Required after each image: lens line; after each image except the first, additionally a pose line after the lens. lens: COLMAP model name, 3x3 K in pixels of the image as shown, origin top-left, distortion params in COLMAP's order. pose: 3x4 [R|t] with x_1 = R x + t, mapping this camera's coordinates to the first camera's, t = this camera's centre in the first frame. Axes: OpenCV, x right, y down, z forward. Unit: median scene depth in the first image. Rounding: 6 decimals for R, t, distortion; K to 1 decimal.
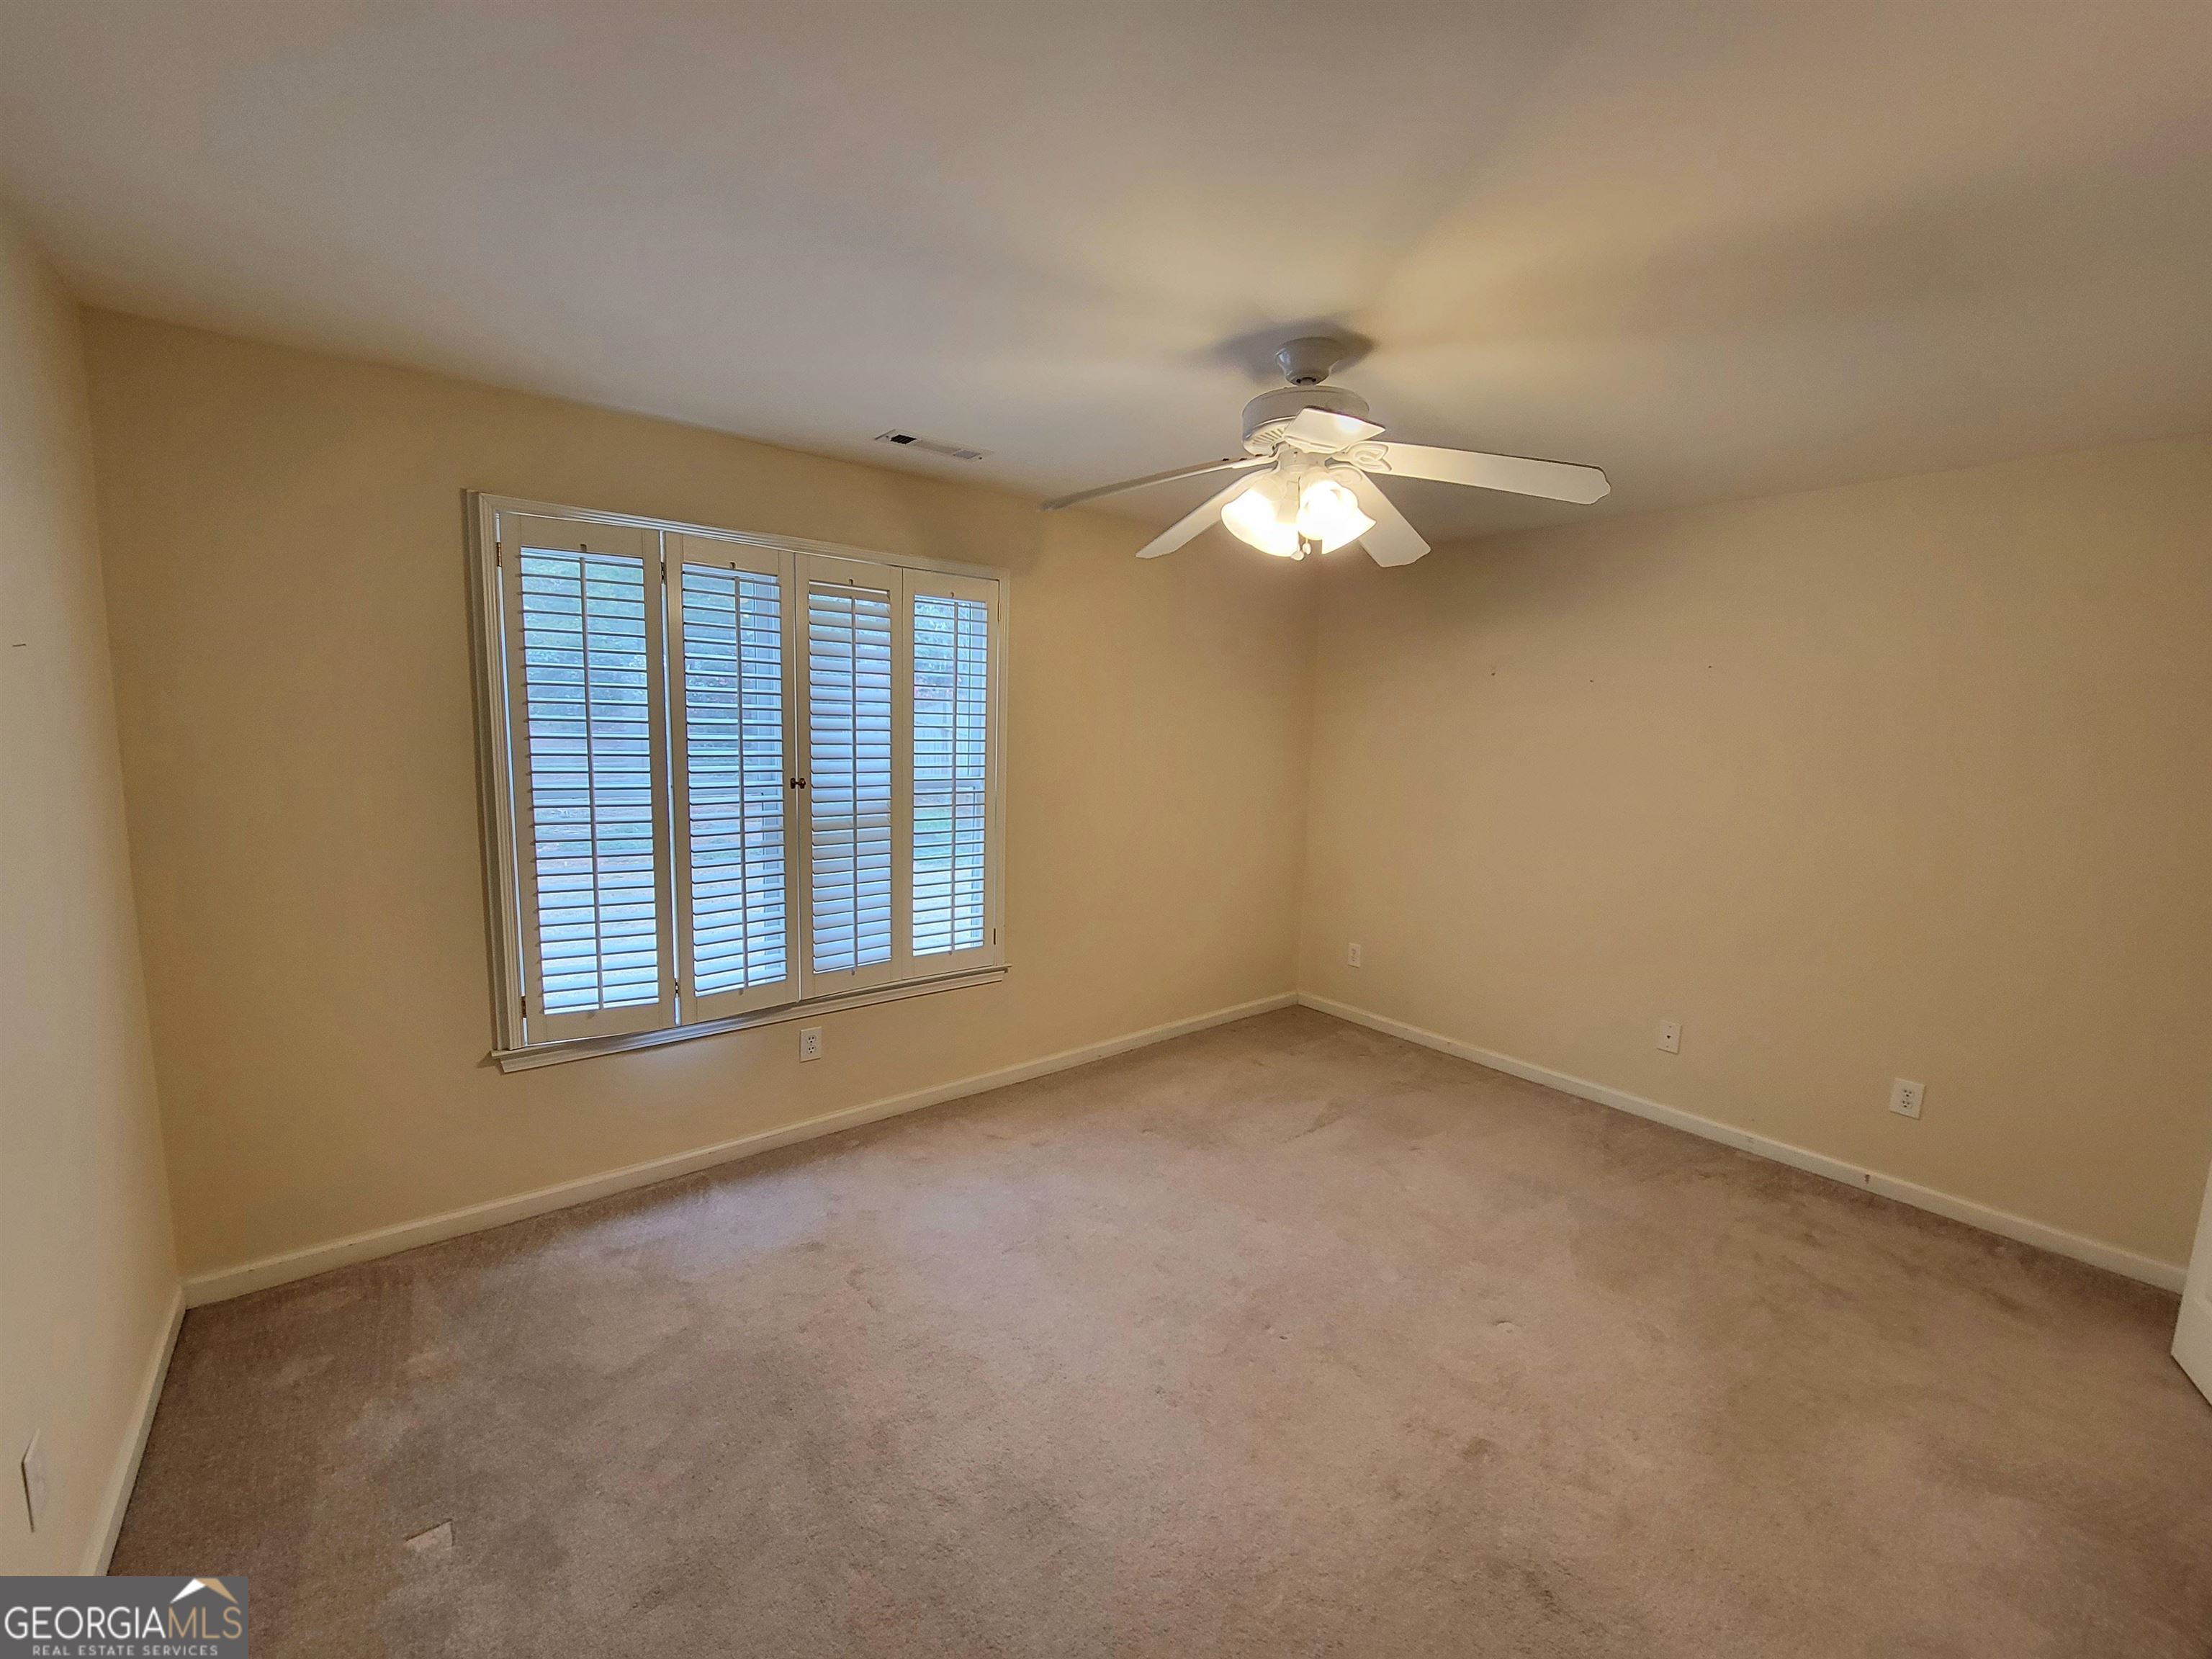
lens RADIAL K [[903.6, 0, 1112.5], [0, 903.6, 831.5], [0, 0, 1]] dist [-0.002376, 0.000165]
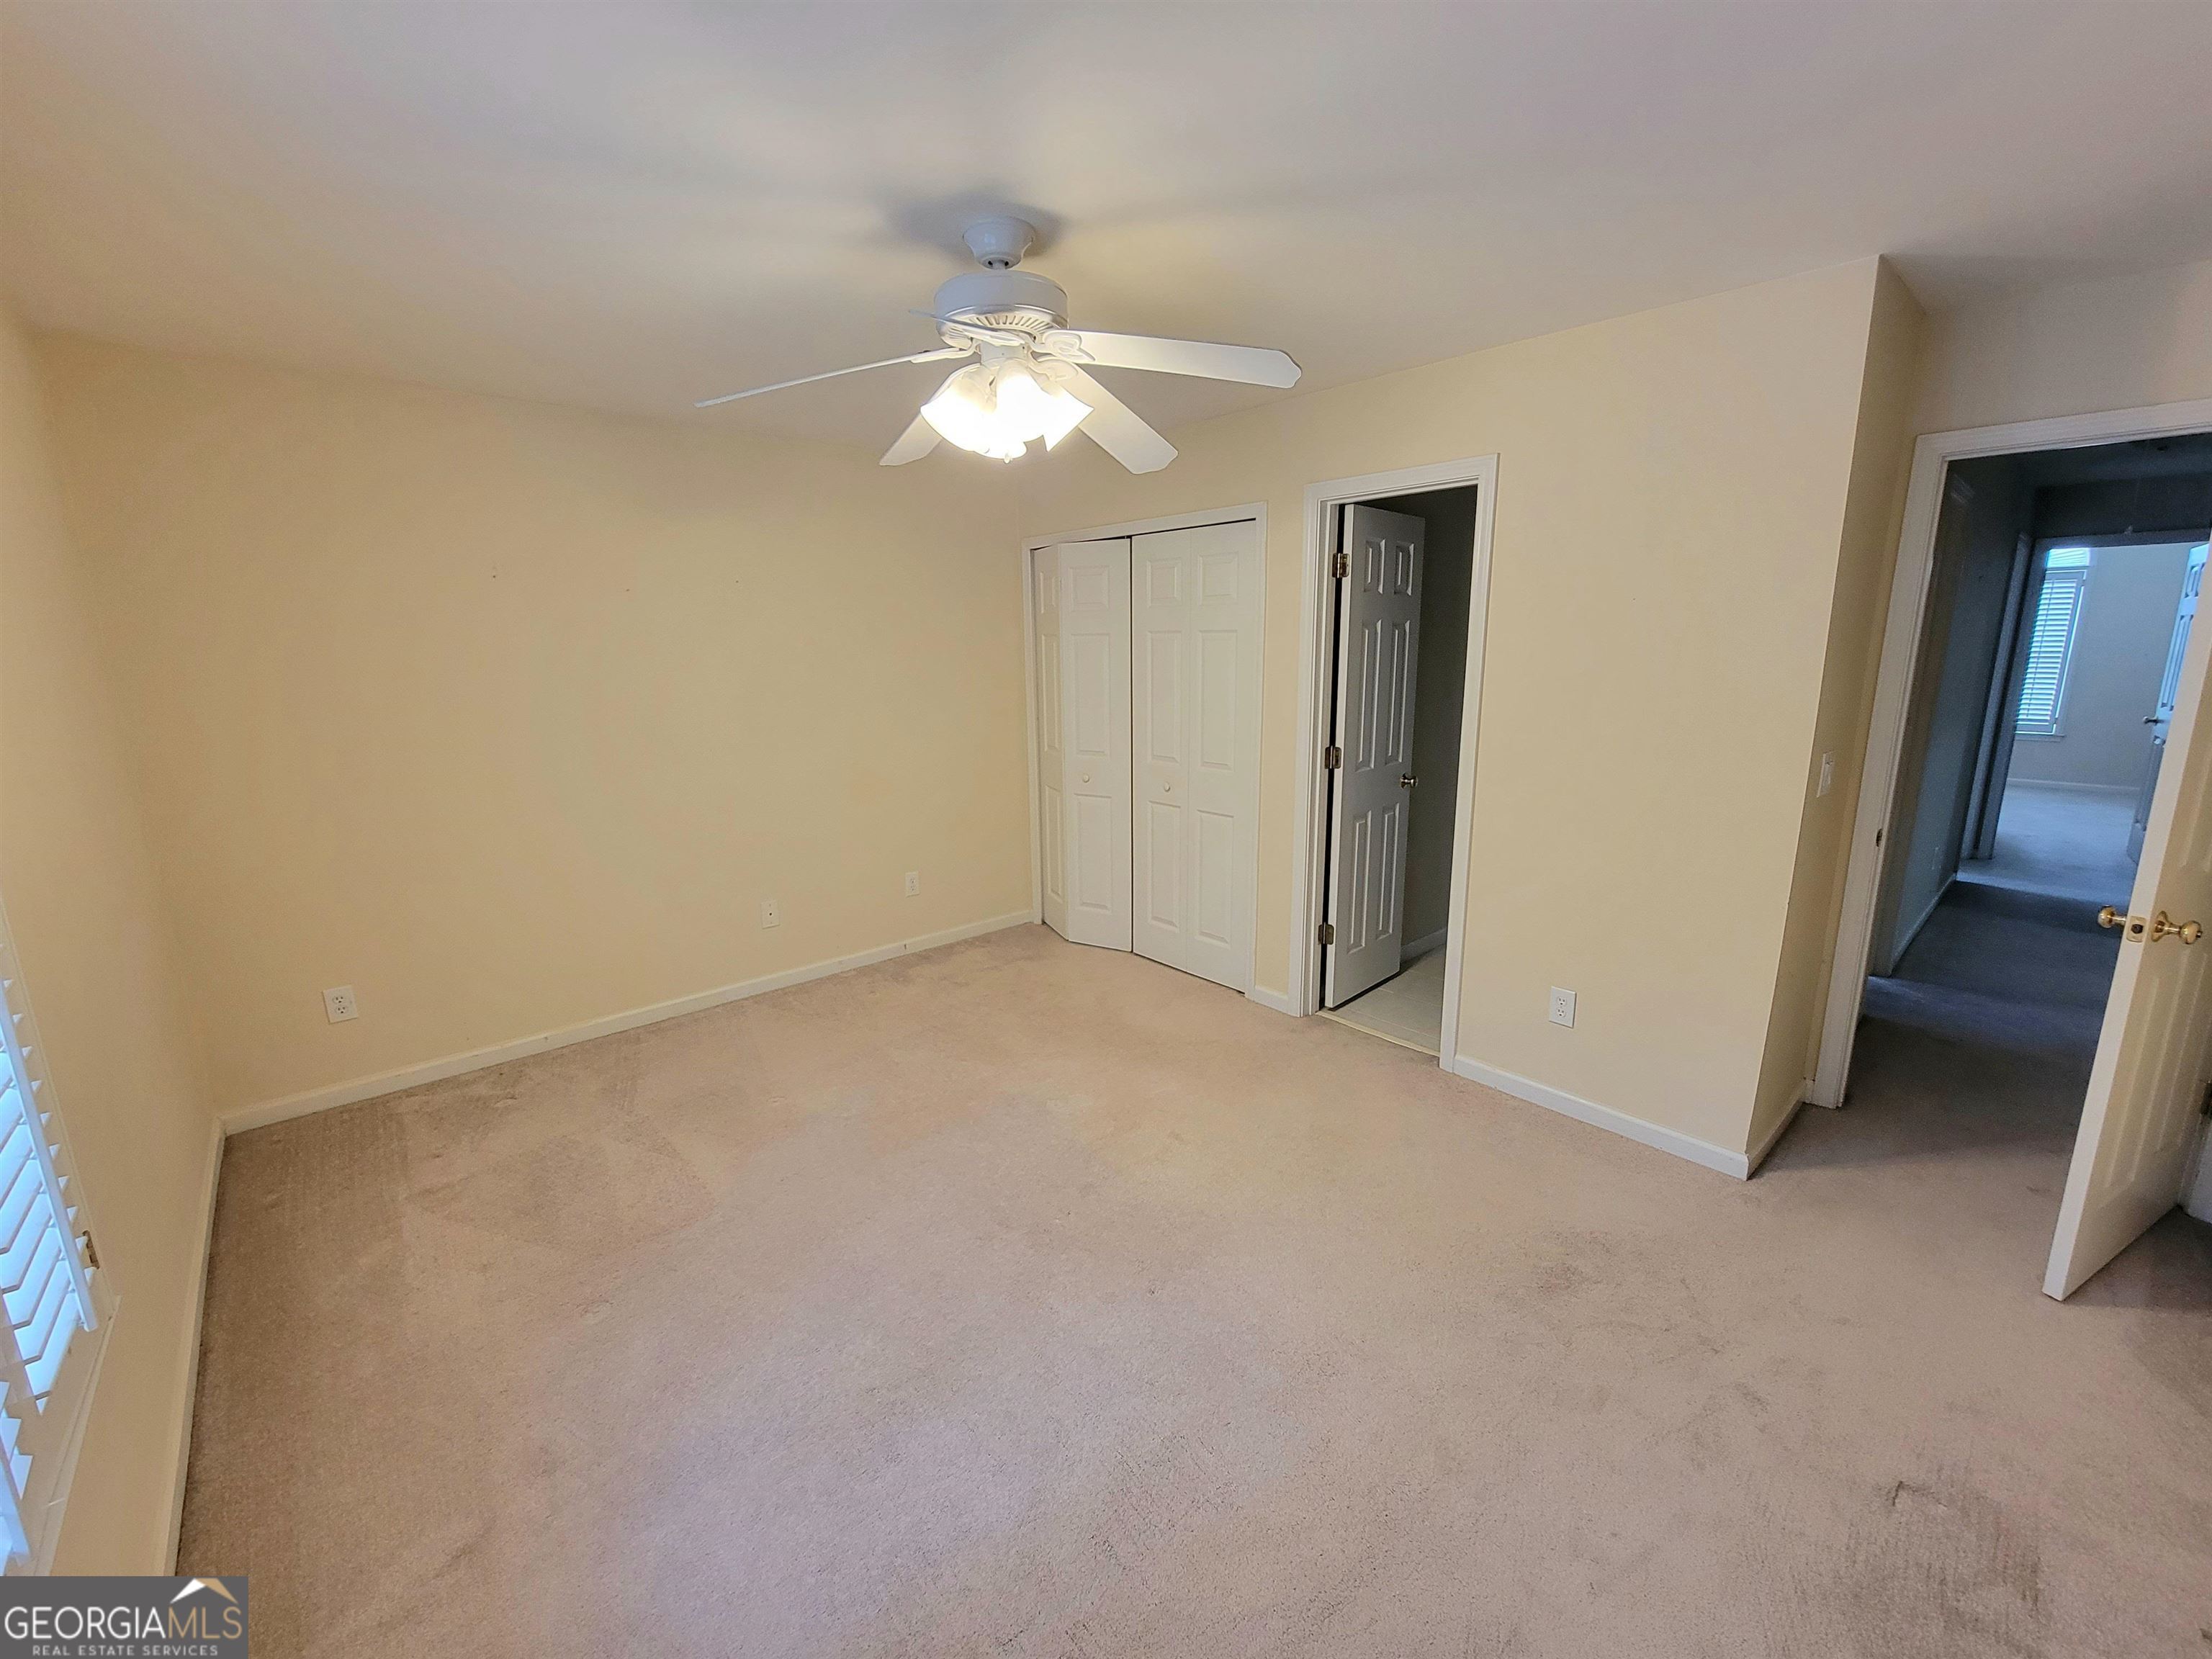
lens RADIAL K [[903.6, 0, 1112.5], [0, 903.6, 831.5], [0, 0, 1]] dist [-0.002376, 0.000165]
pose [[-0.051488, -0.234363, 0.970785, -0.540330], [0.133666, 0.961710, 0.239262, -0.096747], [-0.989688, 0.142080, -0.018190, 0.644949]]
